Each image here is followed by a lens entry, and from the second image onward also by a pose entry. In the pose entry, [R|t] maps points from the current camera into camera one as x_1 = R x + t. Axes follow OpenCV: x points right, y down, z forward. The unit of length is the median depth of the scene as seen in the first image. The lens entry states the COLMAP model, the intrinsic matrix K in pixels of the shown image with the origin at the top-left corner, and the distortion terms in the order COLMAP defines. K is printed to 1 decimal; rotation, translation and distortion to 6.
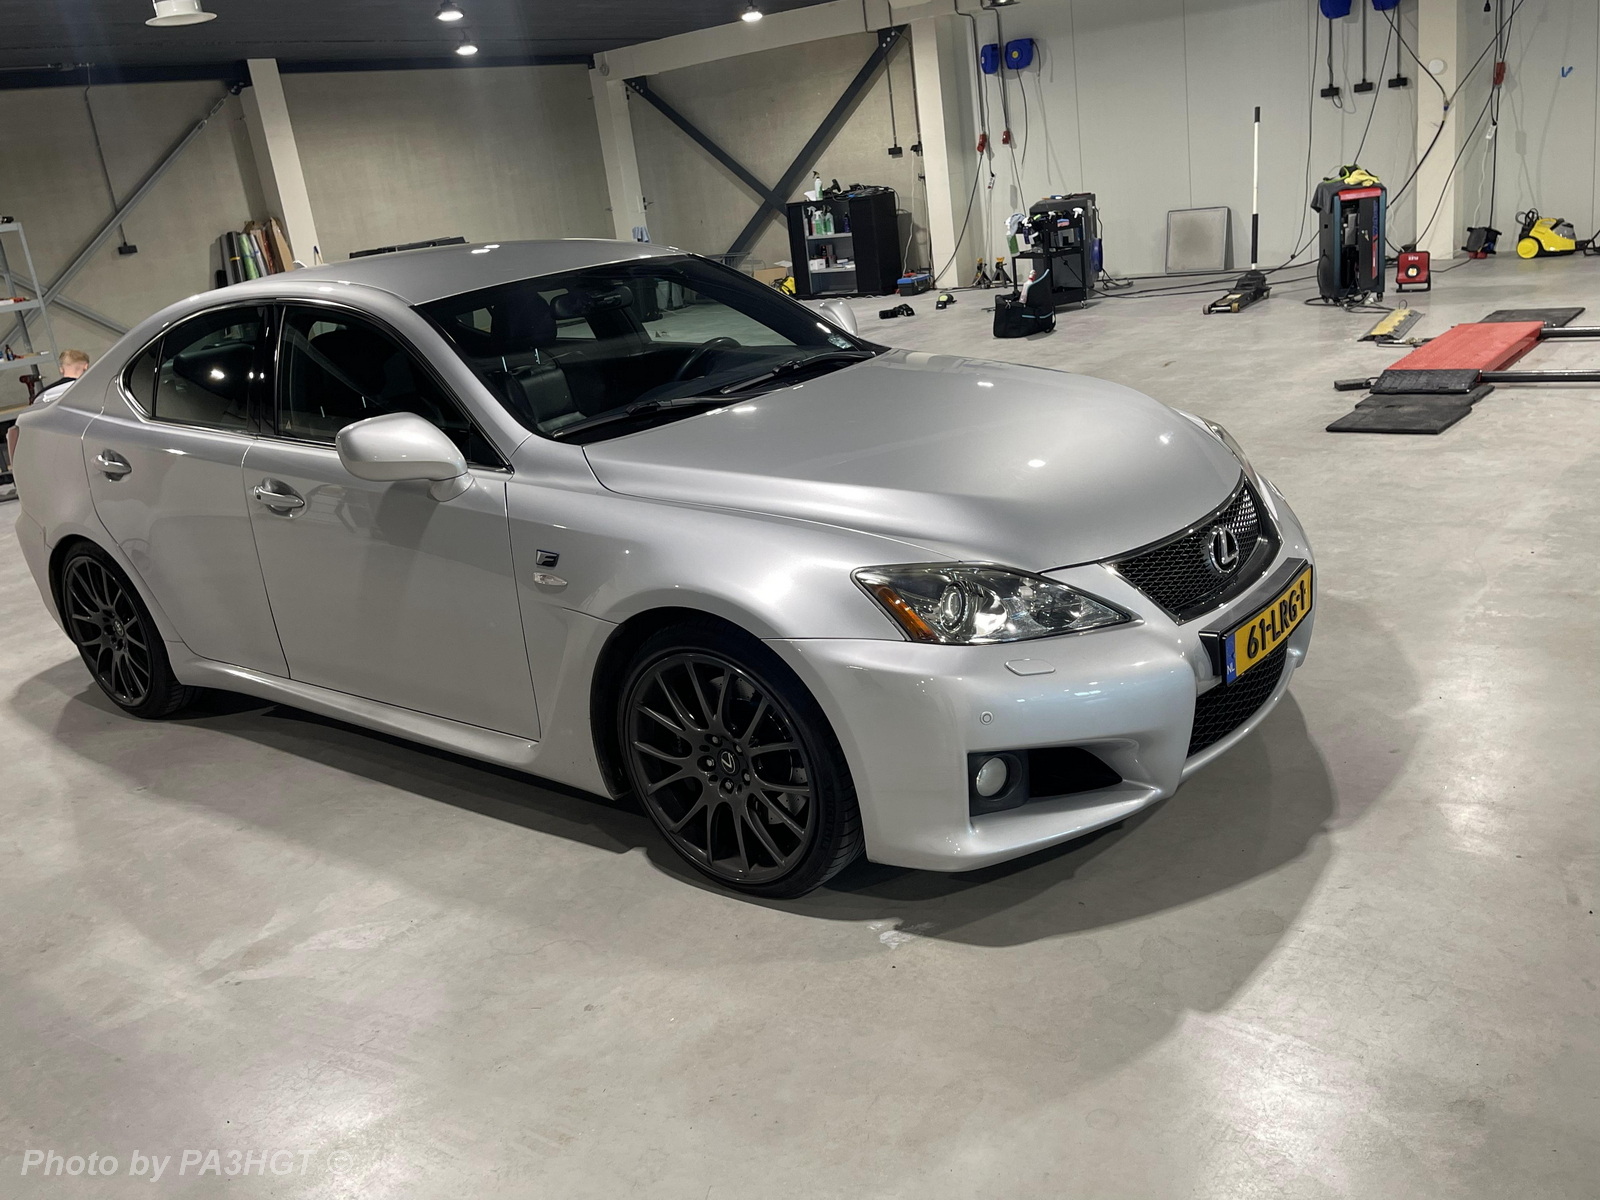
lens RADIAL K [[1345.0, 0, 800.3], [0, 1345.0, 601.6], [0, 0, 1]] dist [0.036680, 0.004700]
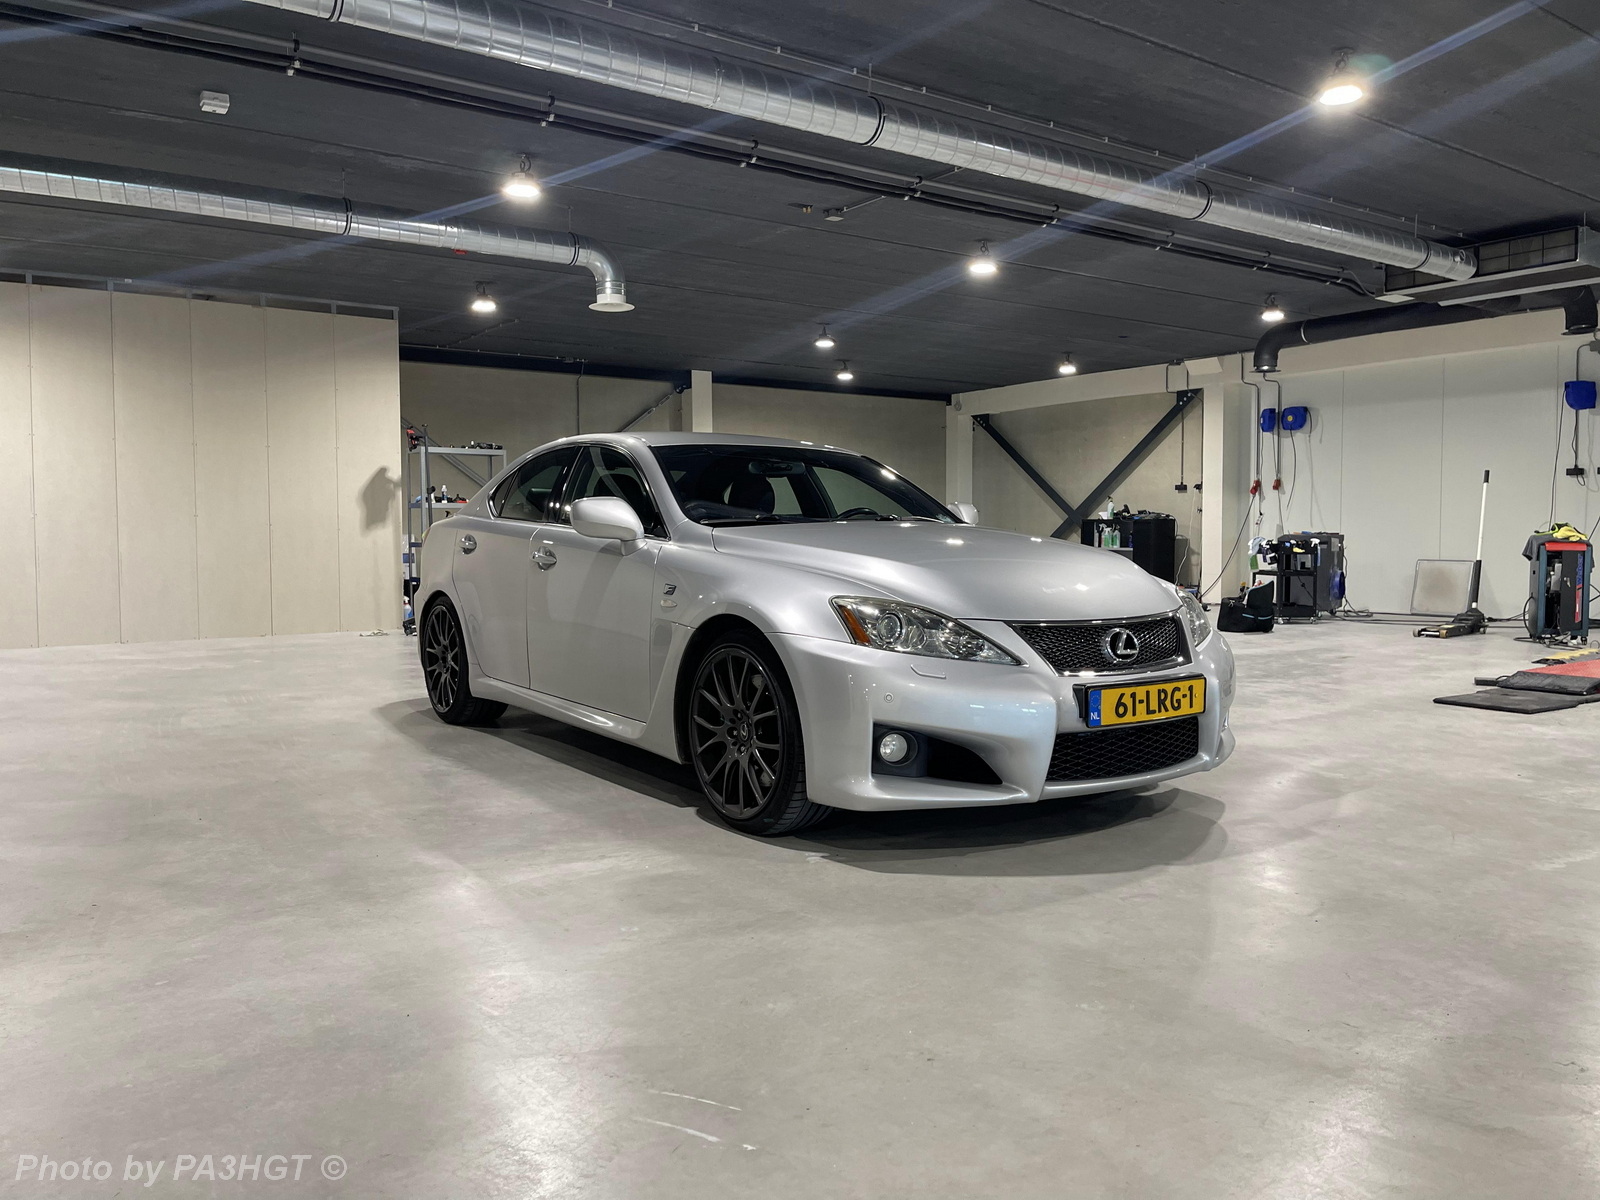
lens RADIAL K [[1199.5, 0, 799.1], [0, 1199.5, 601.6], [0, 0, 1]] dist [0.039272, -0.018553]
pose [[0.947652, 0.140810, -0.286582, 0.107915], [-0.204256, 0.957187, -0.205114, 0.073010], [0.245431, 0.252913, 0.935841, -0.069364]]
